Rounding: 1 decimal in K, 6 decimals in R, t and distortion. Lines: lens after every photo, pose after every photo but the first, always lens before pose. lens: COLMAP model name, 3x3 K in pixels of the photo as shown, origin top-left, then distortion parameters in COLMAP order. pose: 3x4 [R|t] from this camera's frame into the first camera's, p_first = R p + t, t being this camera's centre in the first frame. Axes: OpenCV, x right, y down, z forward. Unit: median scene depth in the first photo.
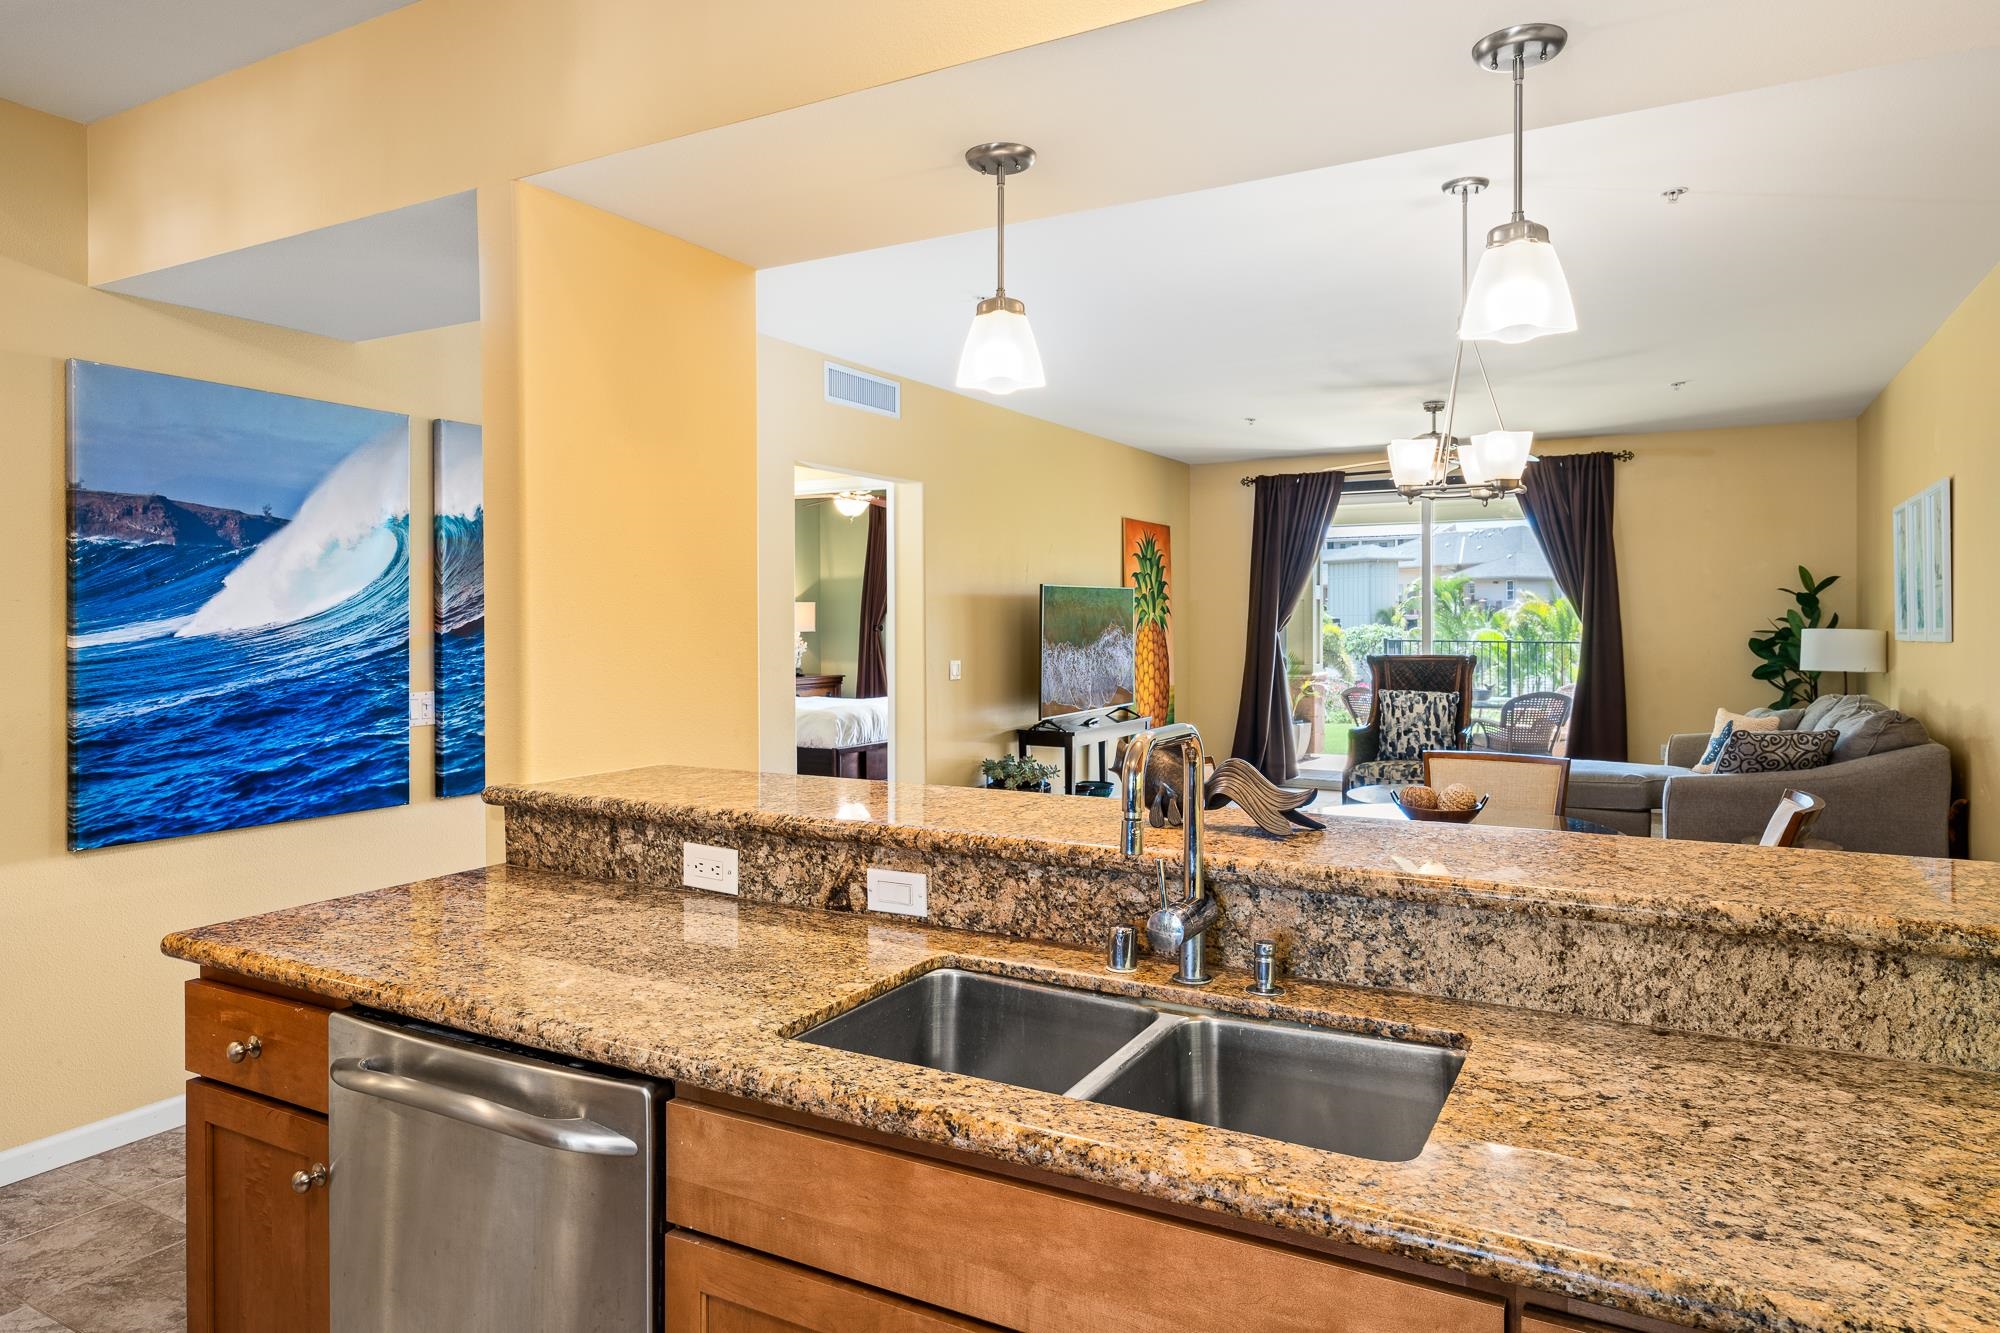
lens RADIAL K [[1223.8, 0, 1002.3], [0, 1223.8, 628.3], [0, 0, 1]] dist [0.007378, -0.001291]
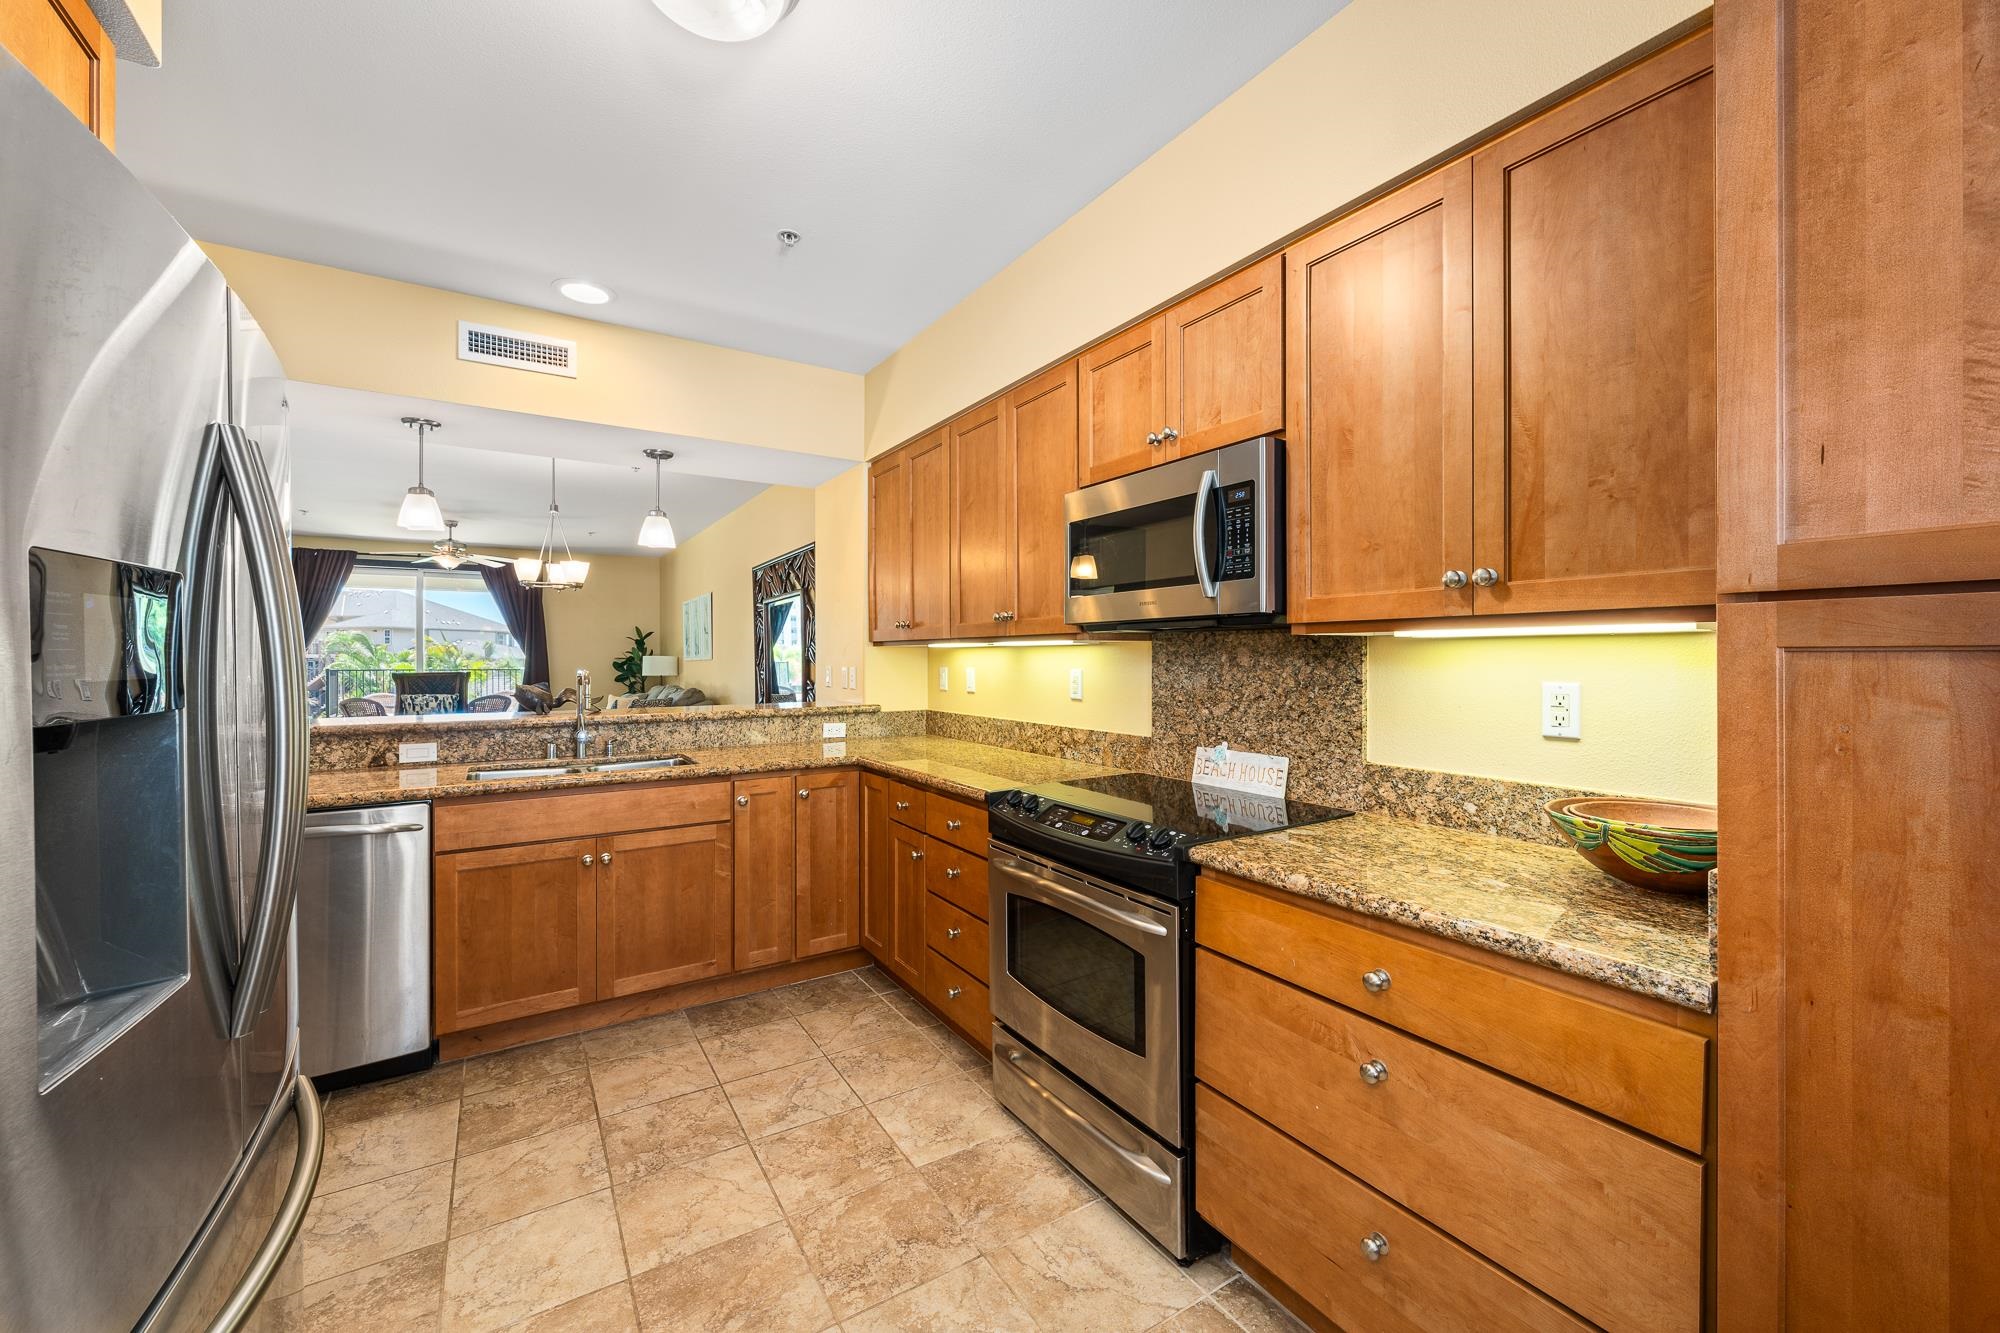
lens RADIAL K [[776.0, 0, 994.8], [0, 776.0, 657.4], [0, 0, 1]] dist [-0.002114, -0.000155]
pose [[0.480427, 0.002193, 0.877032, -0.437735], [0.006212, 0.999963, -0.005903, 0.027463], [-0.877013, 0.008284, 0.480395, -0.335100]]
